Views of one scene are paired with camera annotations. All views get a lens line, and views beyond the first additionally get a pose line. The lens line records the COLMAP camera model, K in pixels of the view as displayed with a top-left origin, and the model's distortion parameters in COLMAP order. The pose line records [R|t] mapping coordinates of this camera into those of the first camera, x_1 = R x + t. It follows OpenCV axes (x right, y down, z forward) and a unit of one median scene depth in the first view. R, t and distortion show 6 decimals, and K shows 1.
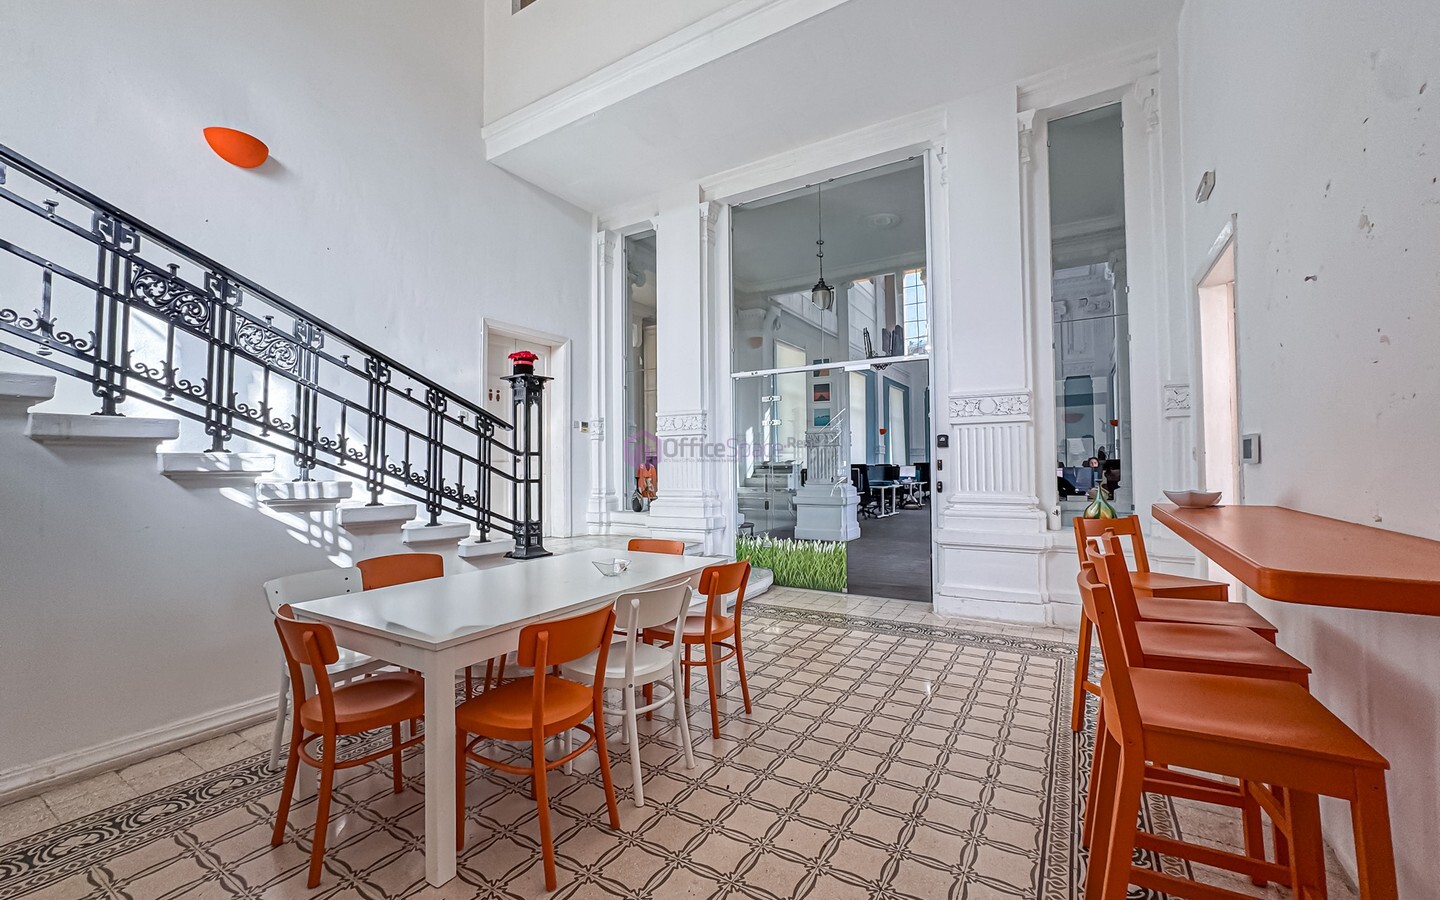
lens RADIAL K [[584.5, 0, 725.0], [0, 584.5, 448.7], [0, 0, 1]] dist [-0.001898, -0.000043]
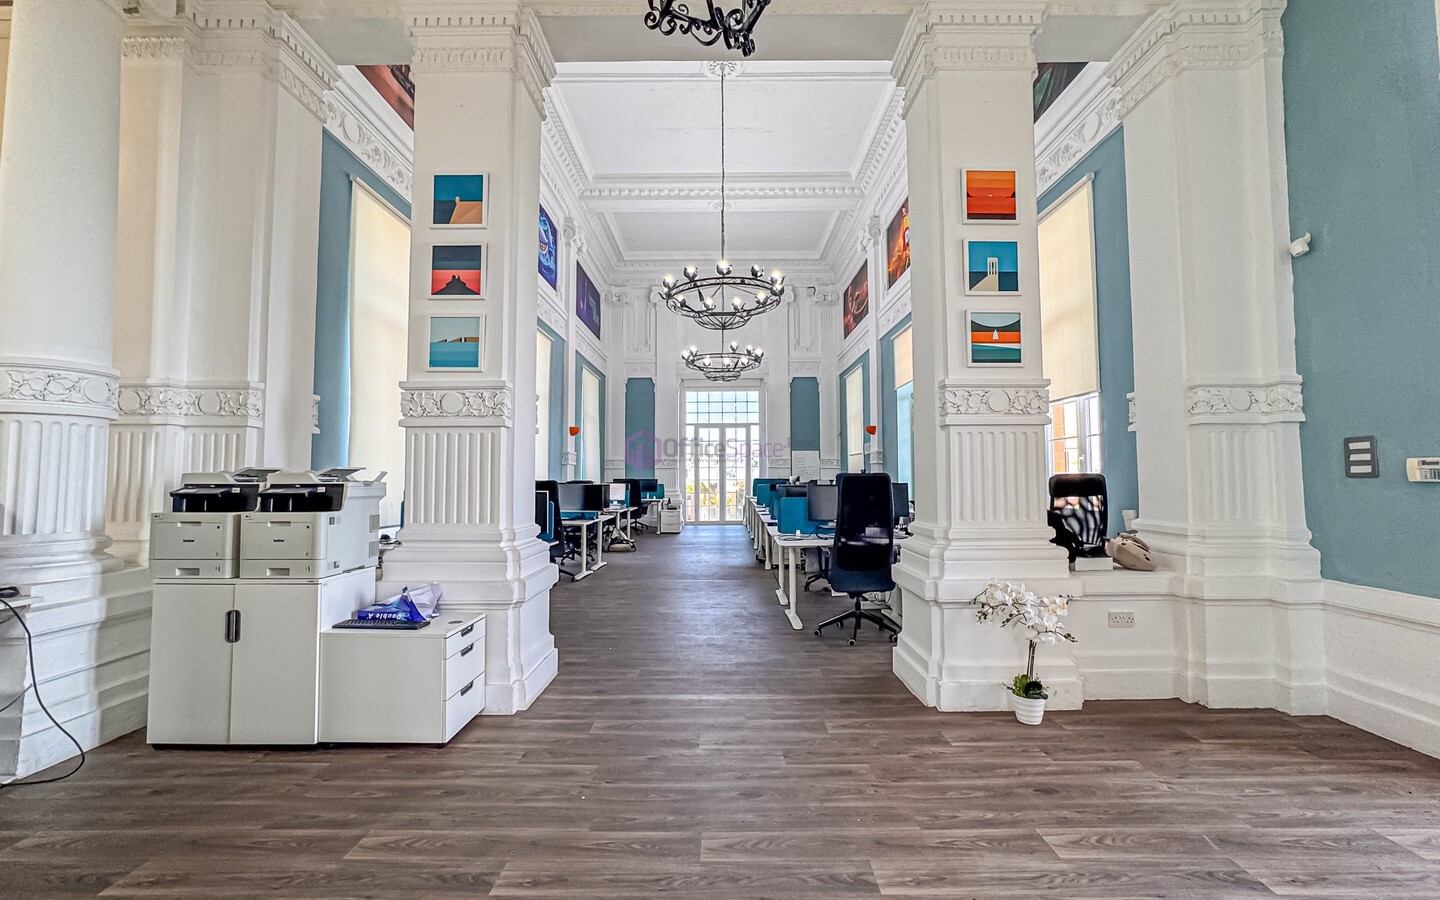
lens RADIAL K [[584.5, 0, 722.1], [0, 584.5, 457.5], [0, 0, 1]] dist [-0.001898, -0.000043]
pose [[0.852166, 0.027948, 0.522525, 0.080531], [-0.022223, 0.999605, -0.017224, 0.009896], [-0.522800, 0.003065, 0.852450, 0.412266]]
